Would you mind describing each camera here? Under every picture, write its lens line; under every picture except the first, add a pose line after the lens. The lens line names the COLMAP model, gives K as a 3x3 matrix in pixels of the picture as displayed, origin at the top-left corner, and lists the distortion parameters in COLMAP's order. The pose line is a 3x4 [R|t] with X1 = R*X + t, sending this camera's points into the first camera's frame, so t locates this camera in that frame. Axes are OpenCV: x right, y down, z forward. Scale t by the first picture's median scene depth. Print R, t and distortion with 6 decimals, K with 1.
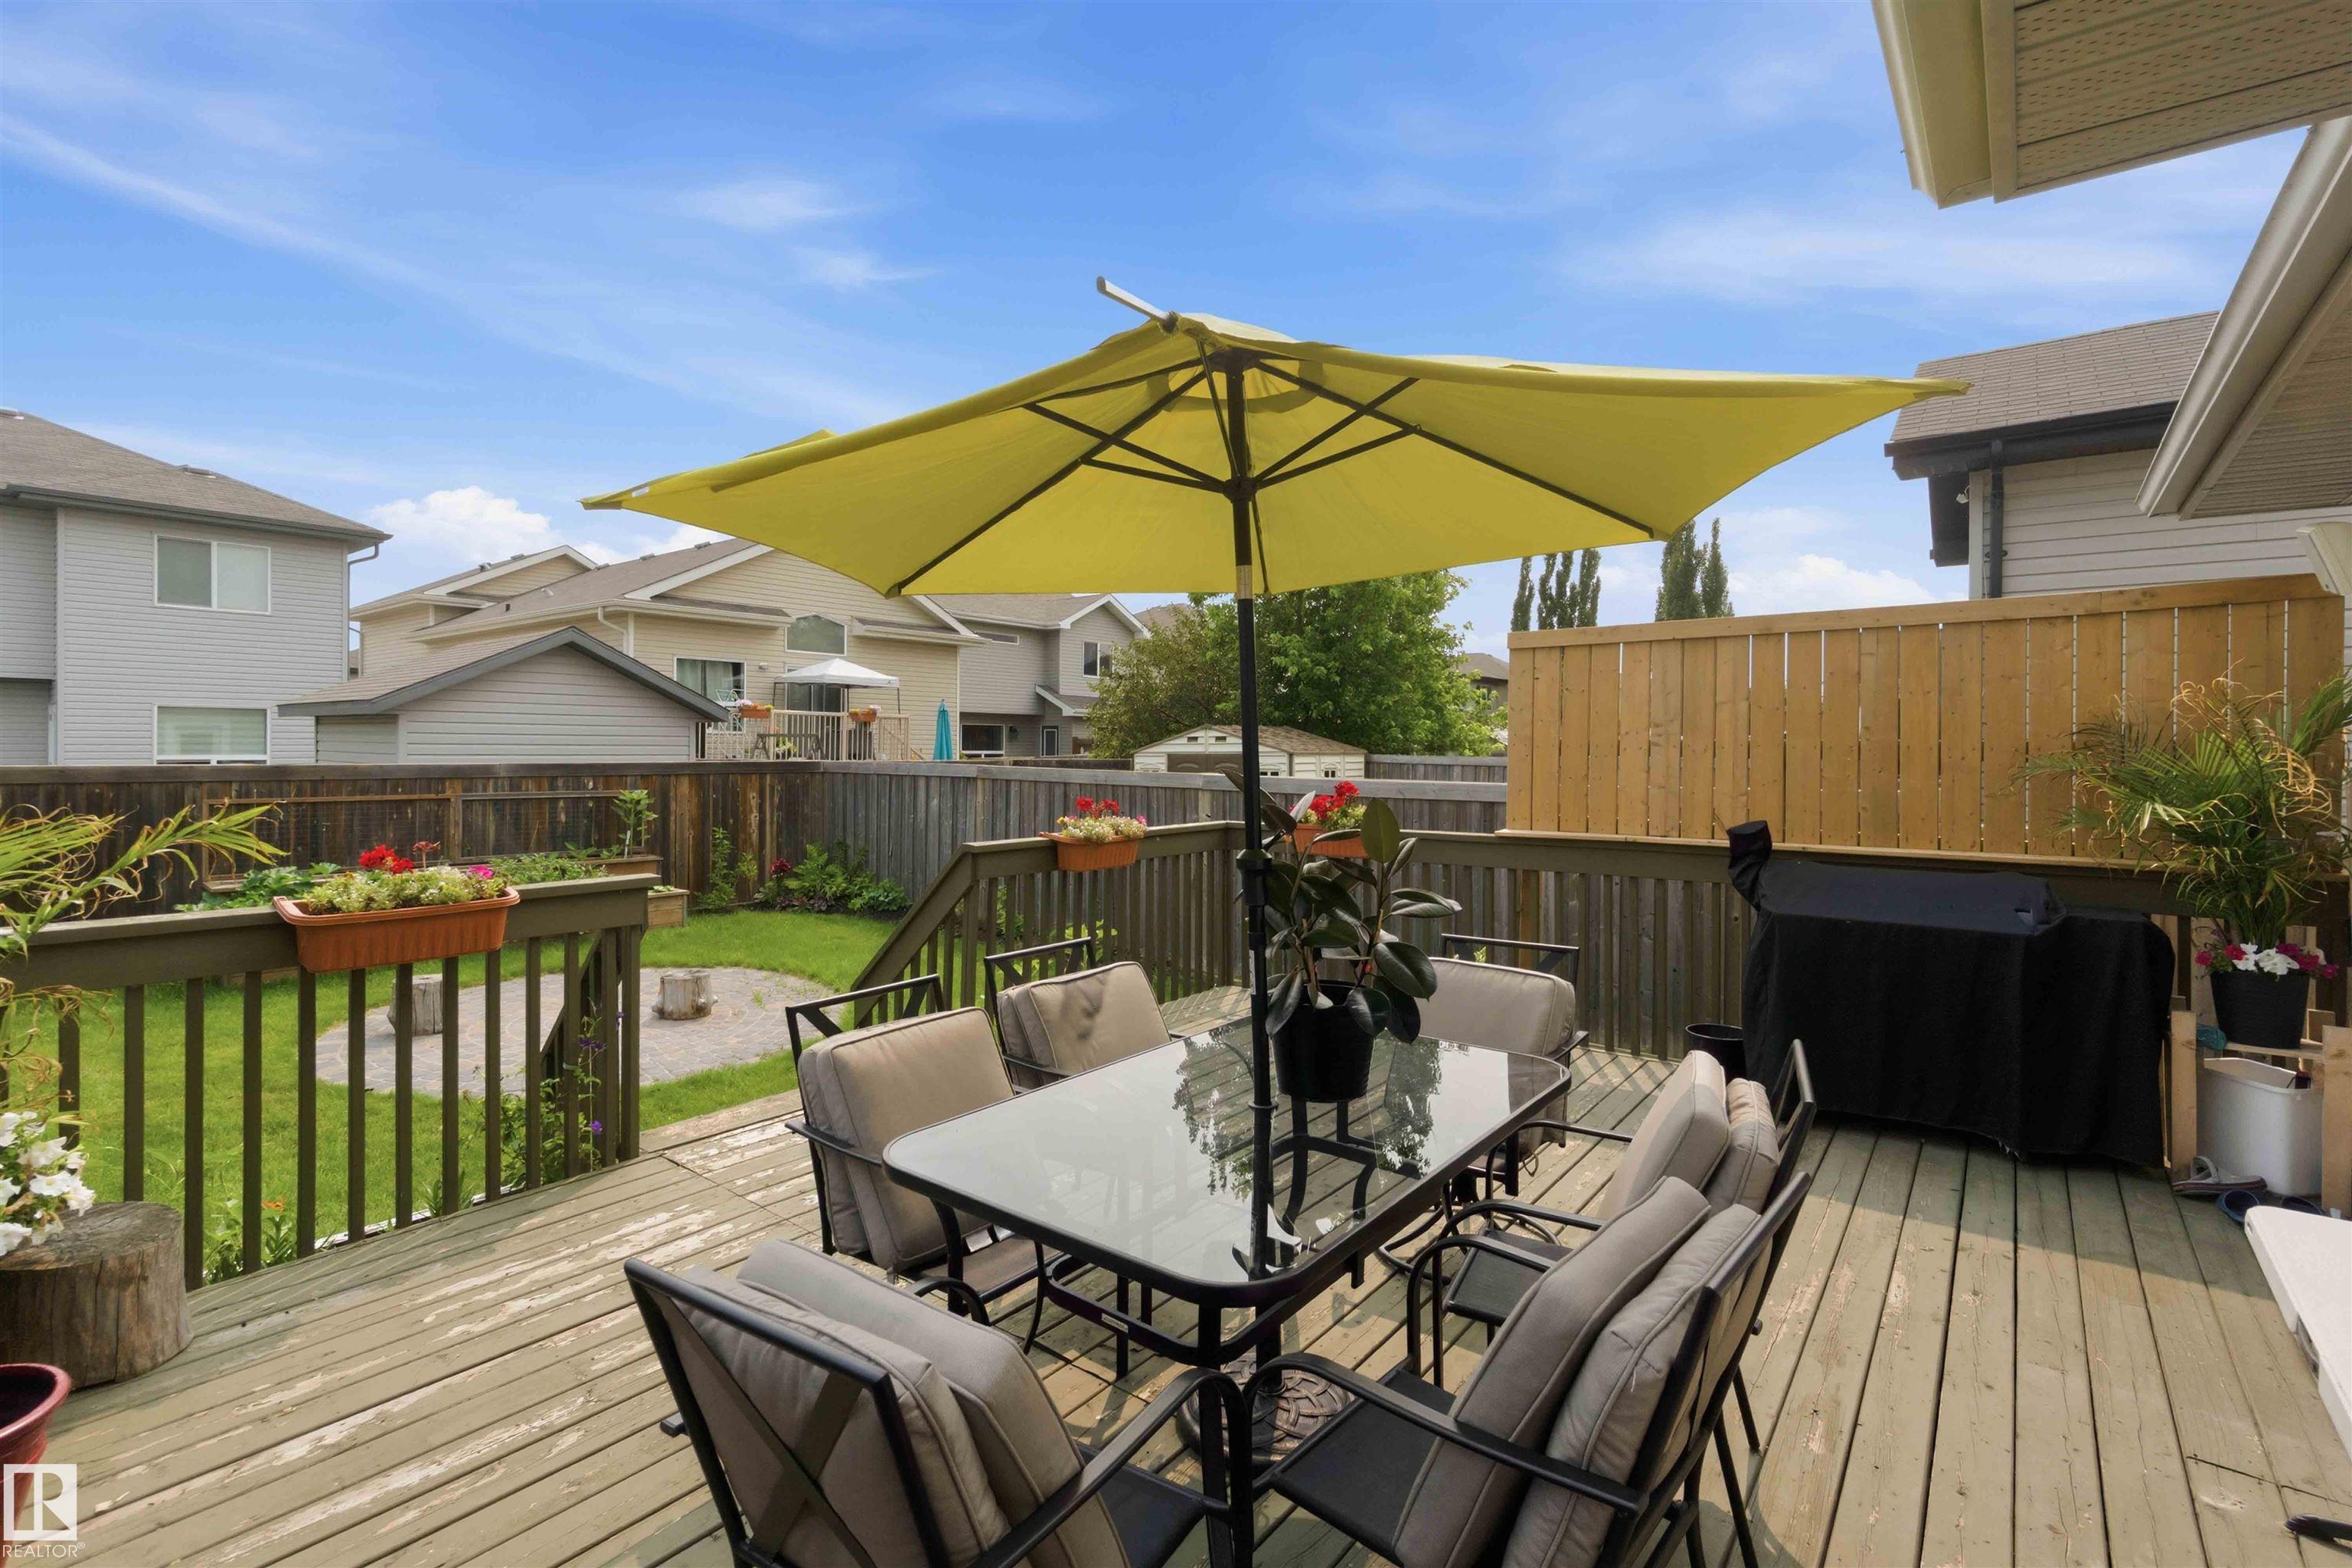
lens RADIAL K [[1039.4, 0, 1159.7], [0, 1039.4, 763.0], [0, 0, 1]] dist [-0.002223, -0.000442]
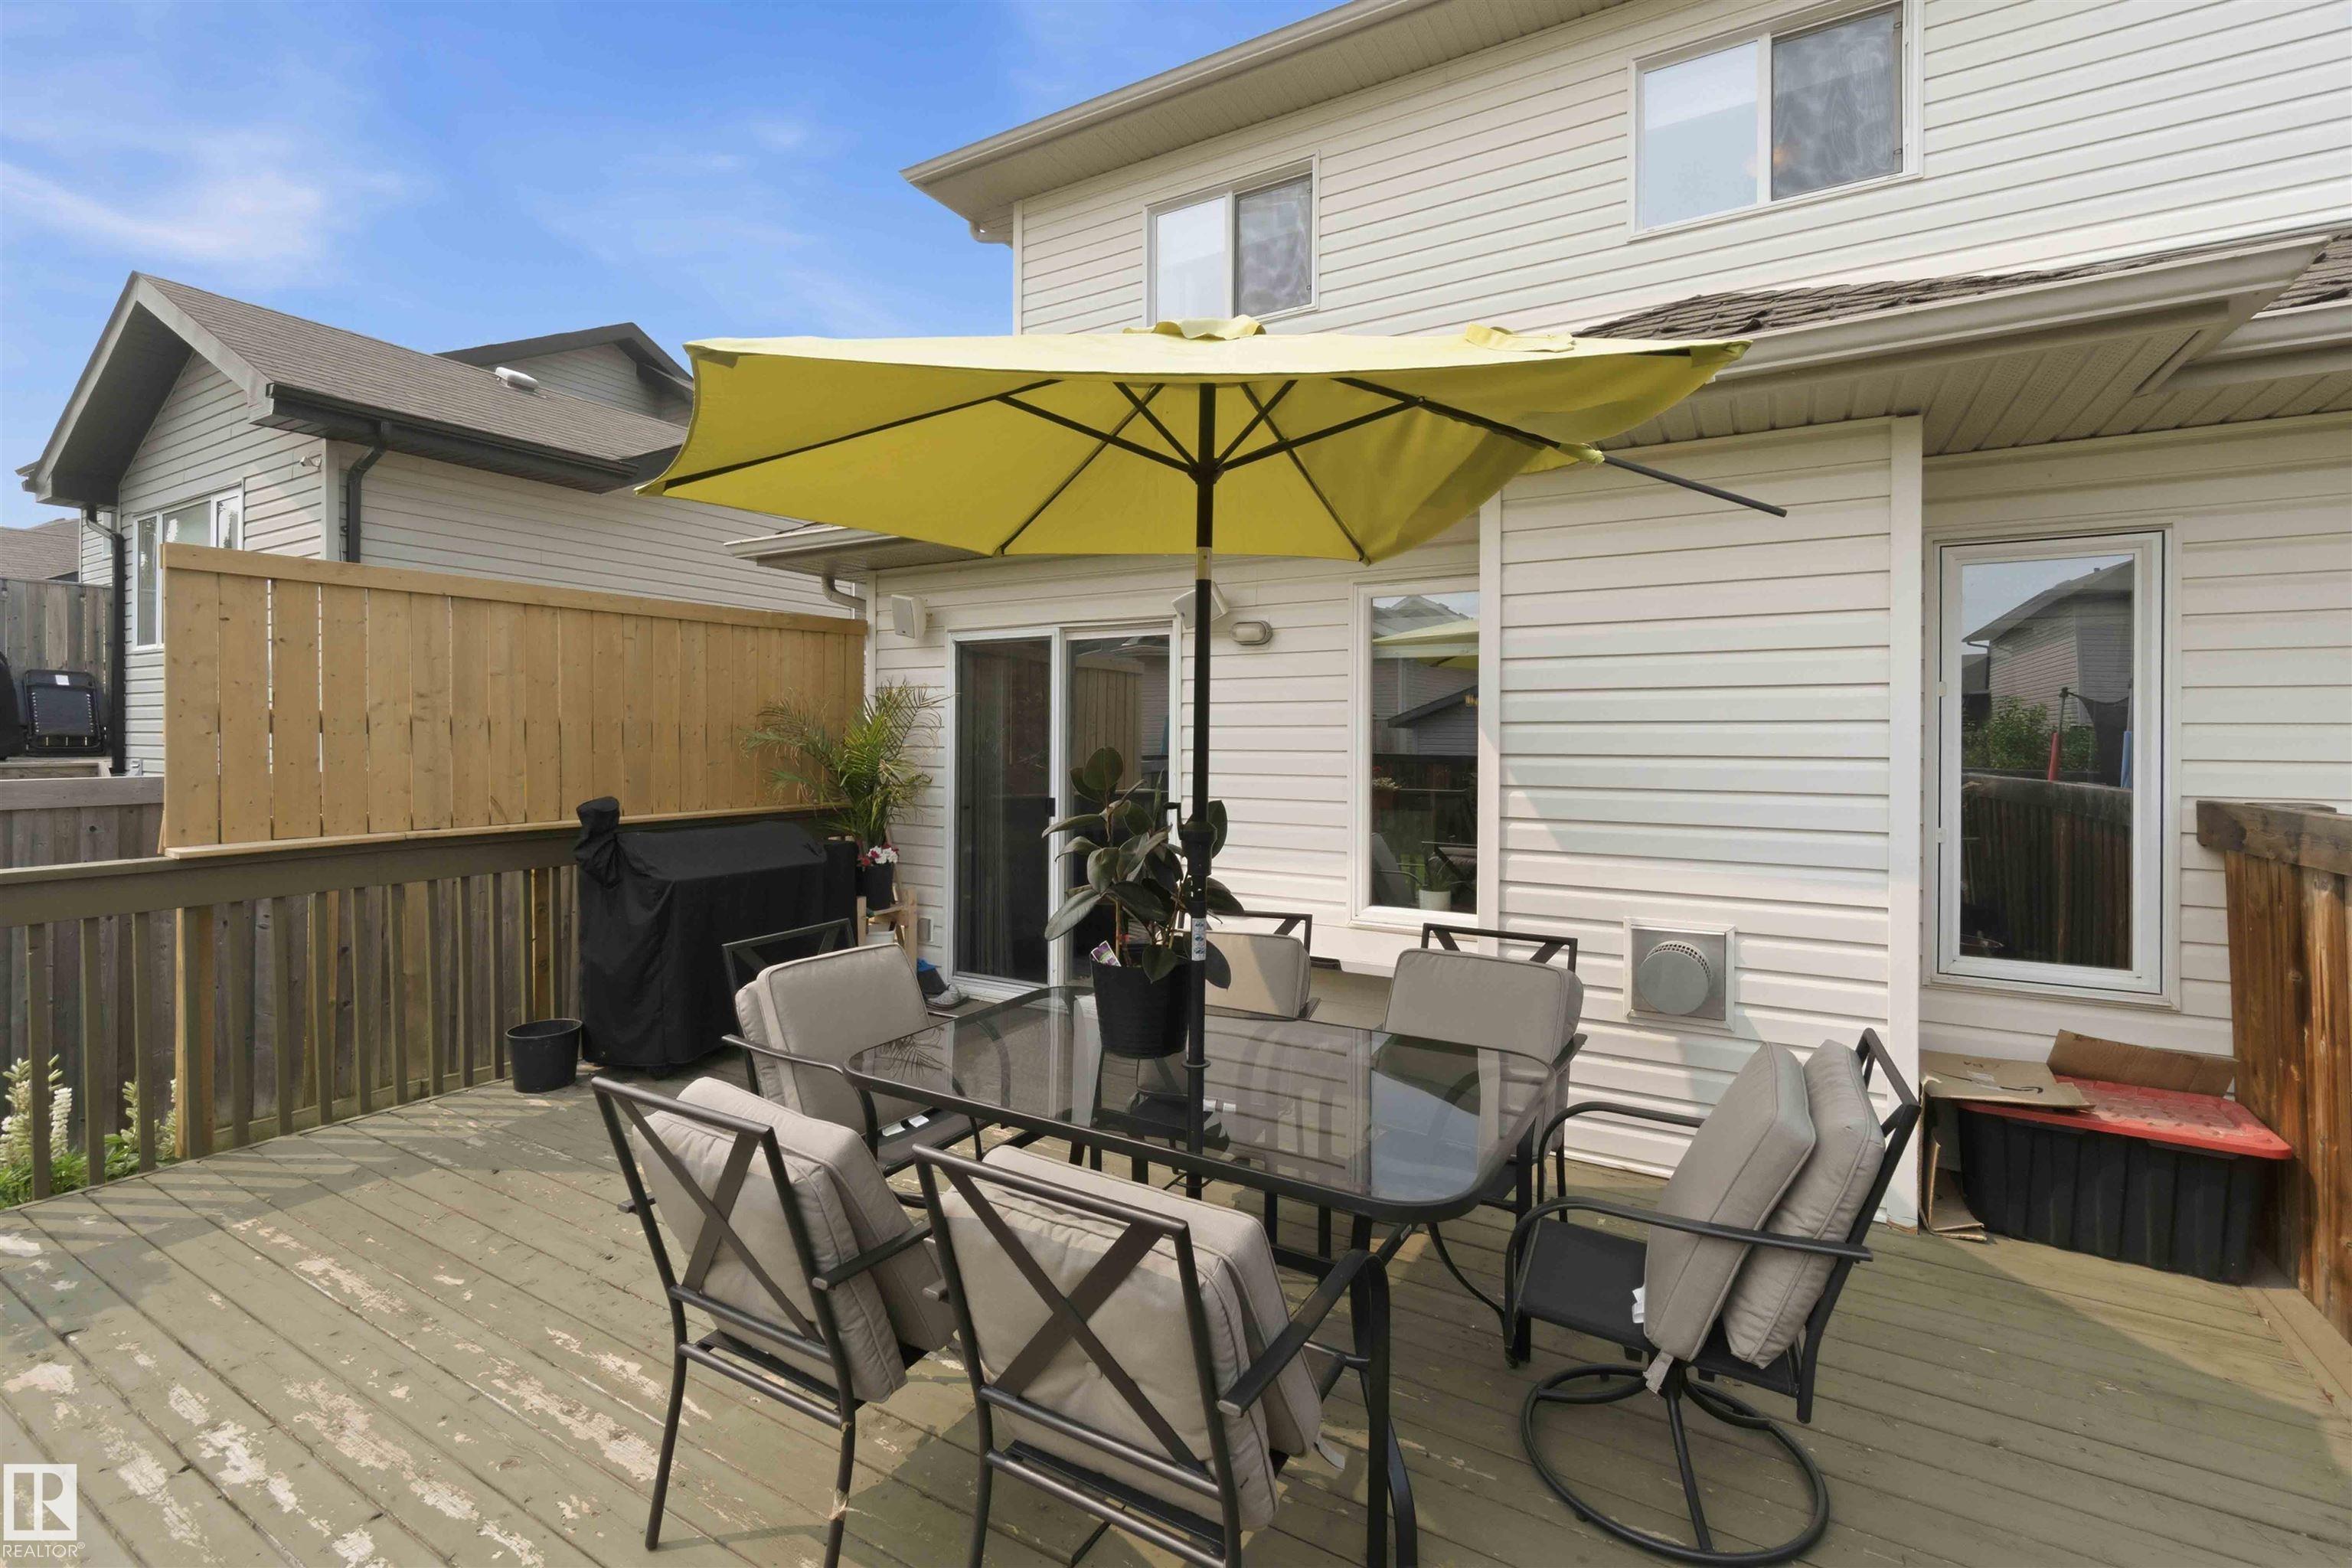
lens RADIAL K [[1039.4, 0, 1160.7], [0, 1039.4, 764.1], [0, 0, 1]] dist [-0.002223, -0.000442]
pose [[-0.161067, -0.015570, 0.986821, -0.457363], [0.013140, 0.999753, 0.017918, 0.014606], [-0.986856, 0.015852, -0.160822, 0.632595]]
